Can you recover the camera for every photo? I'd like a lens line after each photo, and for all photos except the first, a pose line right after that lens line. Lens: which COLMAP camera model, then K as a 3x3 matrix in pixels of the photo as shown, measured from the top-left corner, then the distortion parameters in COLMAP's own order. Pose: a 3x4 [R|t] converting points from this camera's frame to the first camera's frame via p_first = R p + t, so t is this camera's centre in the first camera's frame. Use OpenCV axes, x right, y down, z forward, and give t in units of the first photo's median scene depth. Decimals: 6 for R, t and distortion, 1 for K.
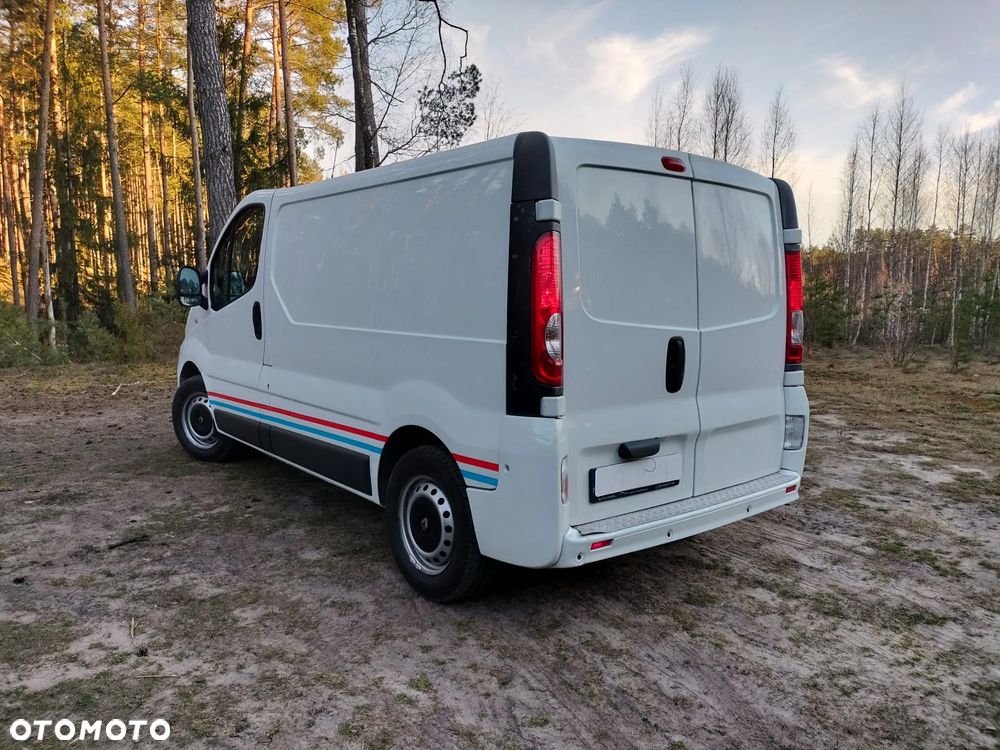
lens RADIAL K [[730.5, 0, 500.0], [0, 730.5, 375.0], [0, 0, 1]] dist [0.050597, -0.059489]
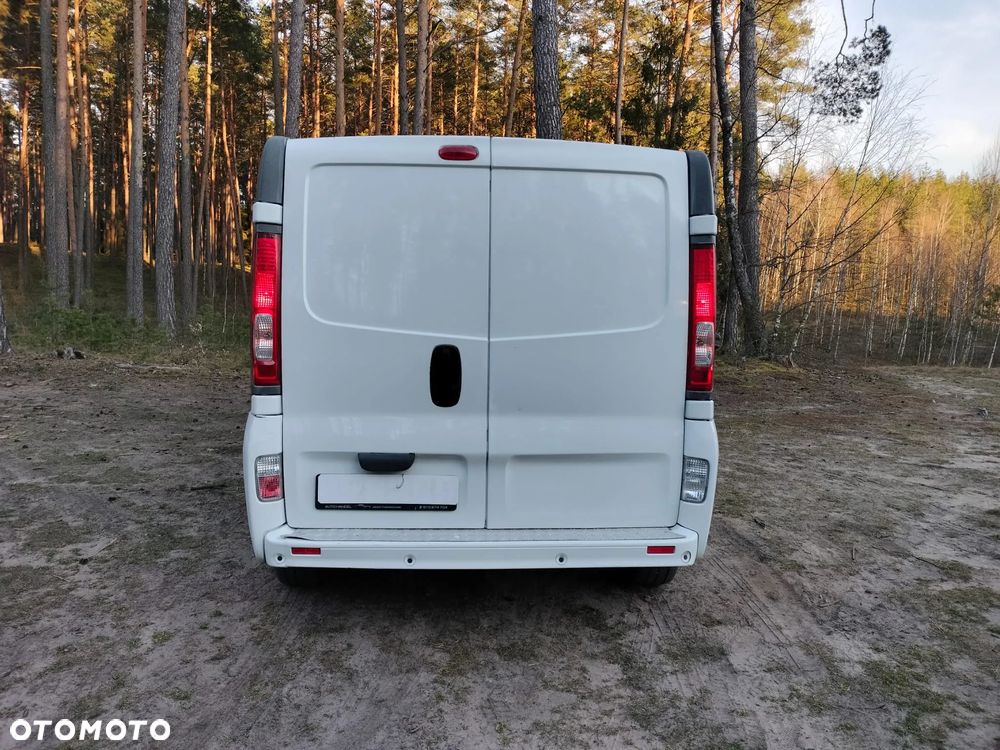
lens RADIAL K [[748.9, 0, 500.1], [0, 748.9, 371.5], [0, 0, 1]] dist [0.049238, -0.052089]
pose [[0.810799, 0.068580, -0.581293, 0.725774], [-0.073623, 0.997174, 0.014953, -0.033638], [0.580675, 0.030673, 0.813557, 0.254396]]
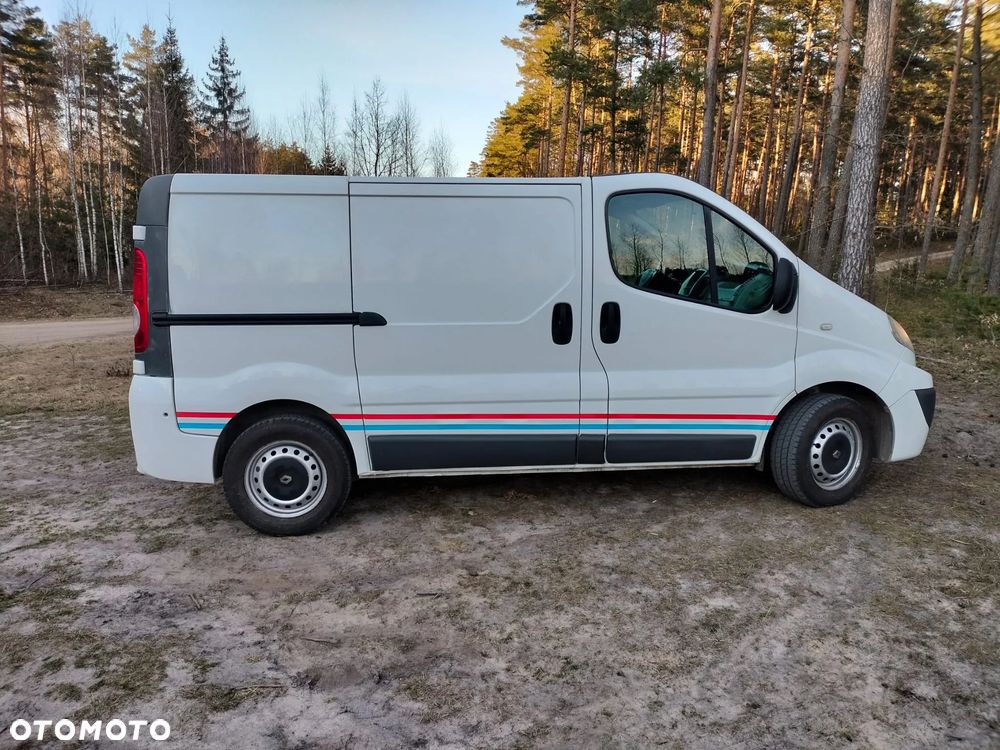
lens RADIAL K [[735.5, 0, 503.7], [0, 735.5, 375.7], [0, 0, 1]] dist [0.047175, -0.047654]
pose [[-0.552709, 0.128604, -0.823392, 1.060208], [-0.092699, 0.972403, 0.214102, -0.279298], [0.828203, 0.194664, -0.525534, 2.131137]]
